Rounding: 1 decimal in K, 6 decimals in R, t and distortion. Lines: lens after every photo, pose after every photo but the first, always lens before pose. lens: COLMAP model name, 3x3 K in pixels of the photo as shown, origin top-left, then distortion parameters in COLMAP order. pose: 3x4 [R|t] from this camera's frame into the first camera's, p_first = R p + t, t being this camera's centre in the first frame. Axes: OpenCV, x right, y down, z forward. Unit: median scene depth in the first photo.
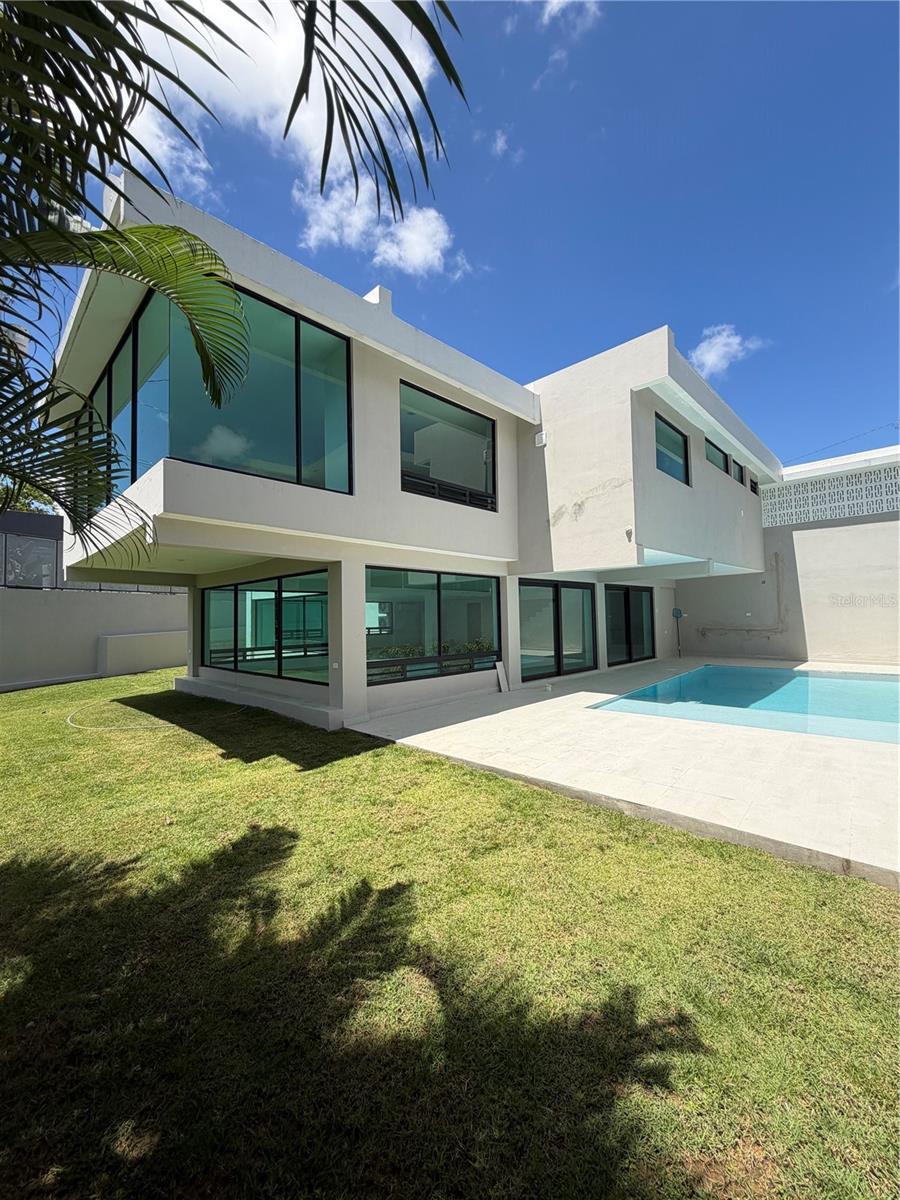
lens RADIAL K [[480.3, 0, 450.5], [0, 480.3, 596.2], [0, 0, 1]] dist [0.000202, 0.001090]
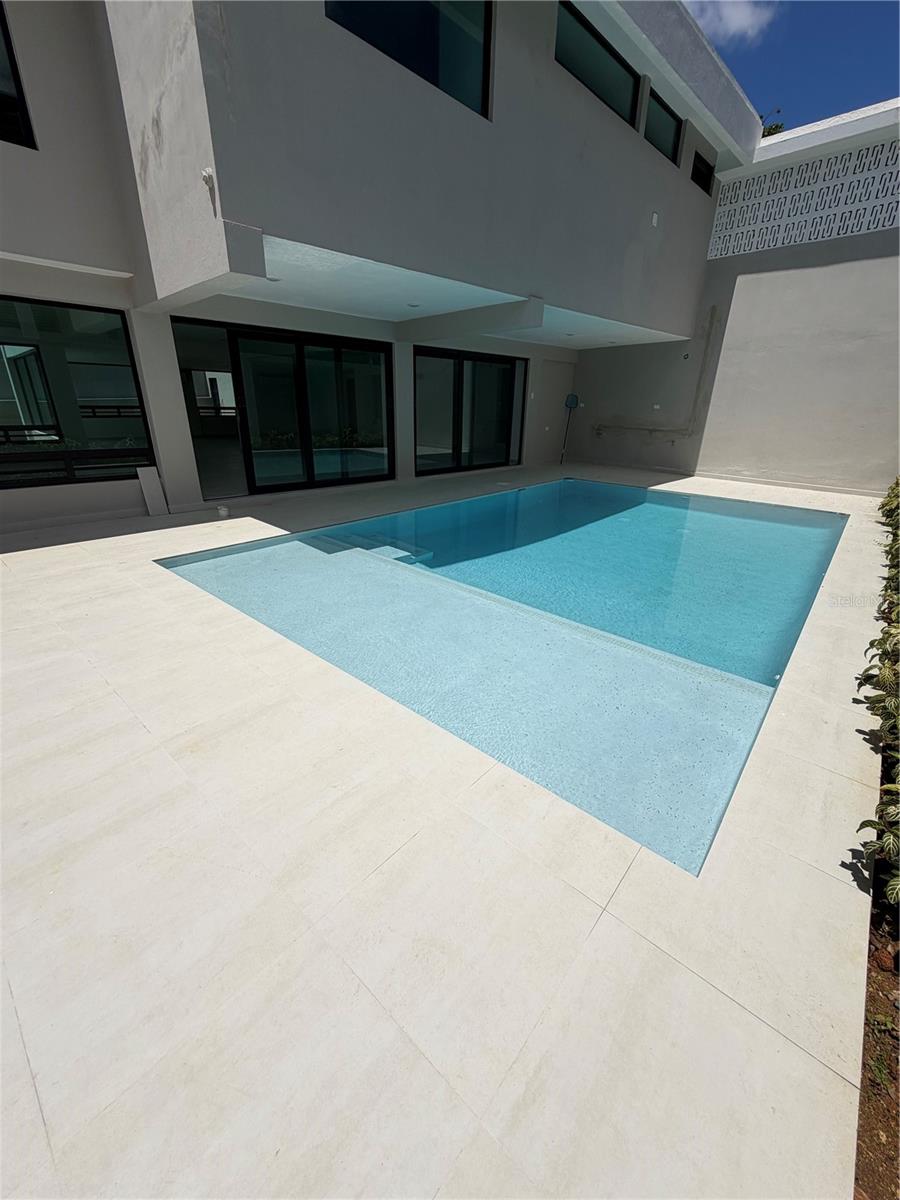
lens RADIAL K [[480.3, 0, 450.5], [0, 480.3, 596.2], [0, 0, 1]] dist [0.000202, 0.001090]
pose [[0.999247, 0.037575, 0.009699, 0.364045], [-0.038211, 0.909073, 0.414881, 0.010950], [0.006772, -0.414939, 0.909824, 0.267678]]
